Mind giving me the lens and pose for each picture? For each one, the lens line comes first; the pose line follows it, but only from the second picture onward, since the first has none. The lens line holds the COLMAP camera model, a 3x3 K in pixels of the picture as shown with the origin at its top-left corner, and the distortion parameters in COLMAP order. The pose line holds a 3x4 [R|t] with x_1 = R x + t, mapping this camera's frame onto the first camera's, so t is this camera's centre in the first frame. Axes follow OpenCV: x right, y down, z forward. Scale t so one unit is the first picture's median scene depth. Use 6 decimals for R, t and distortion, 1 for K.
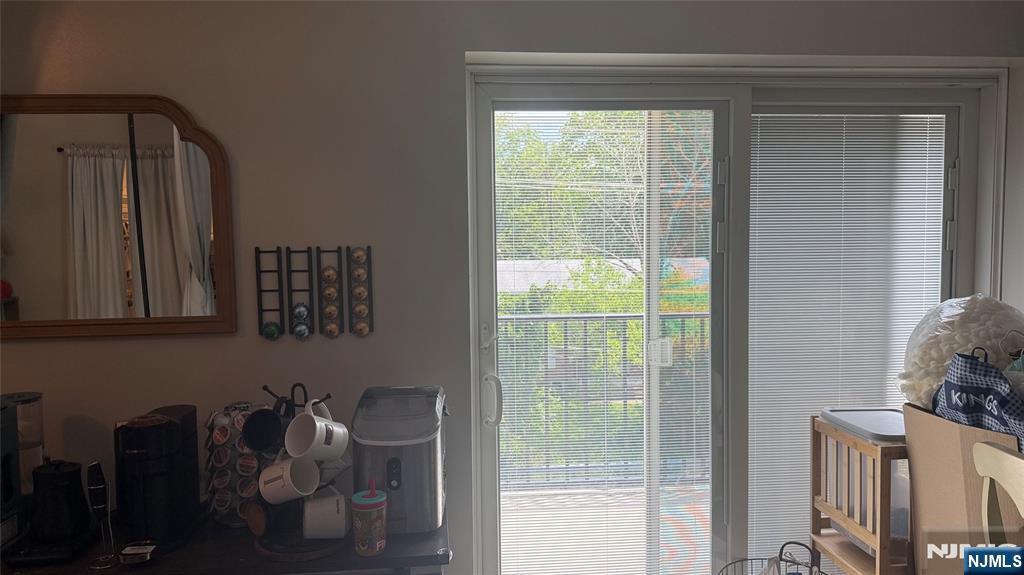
lens RADIAL K [[731.7, 0, 517.8], [0, 731.7, 291.1], [0, 0, 1]] dist [0.031577, -0.015683]
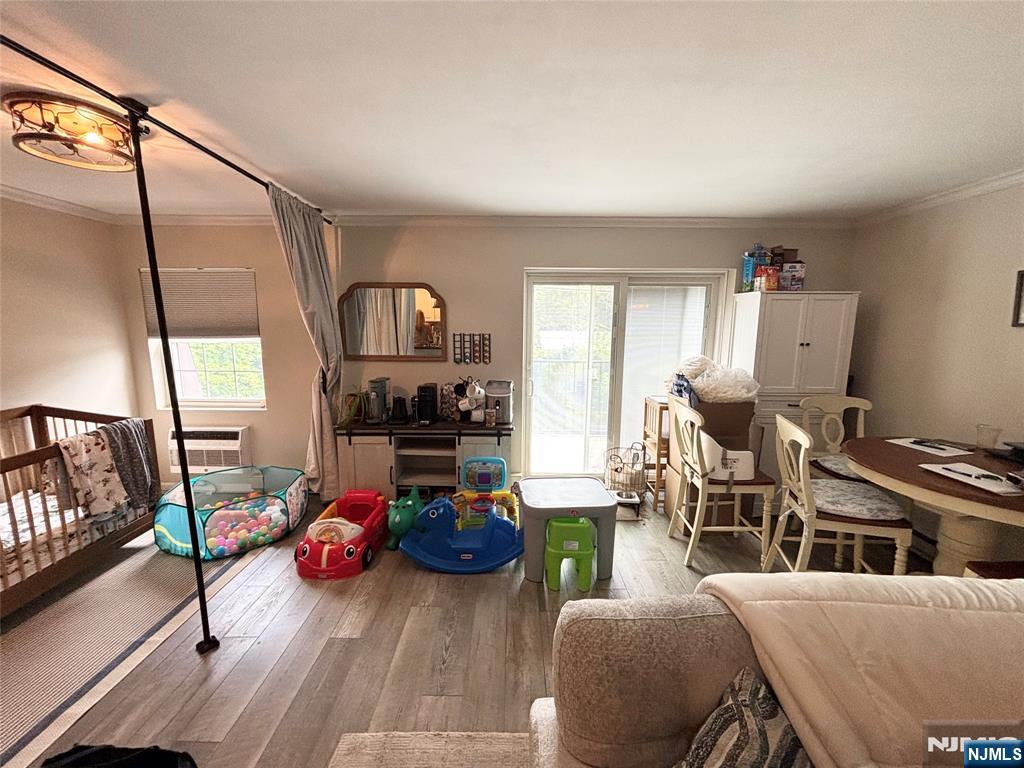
lens RADIAL K [[420.9, 0, 512.1], [0, 420.9, 380.4], [0, 0, 1]] dist [0.013082, -0.001162]
pose [[0.993654, 0.034603, -0.107025, 0.078209], [-0.025773, 0.996232, 0.082810, -0.015545], [0.109487, -0.079526, 0.990802, -0.713375]]
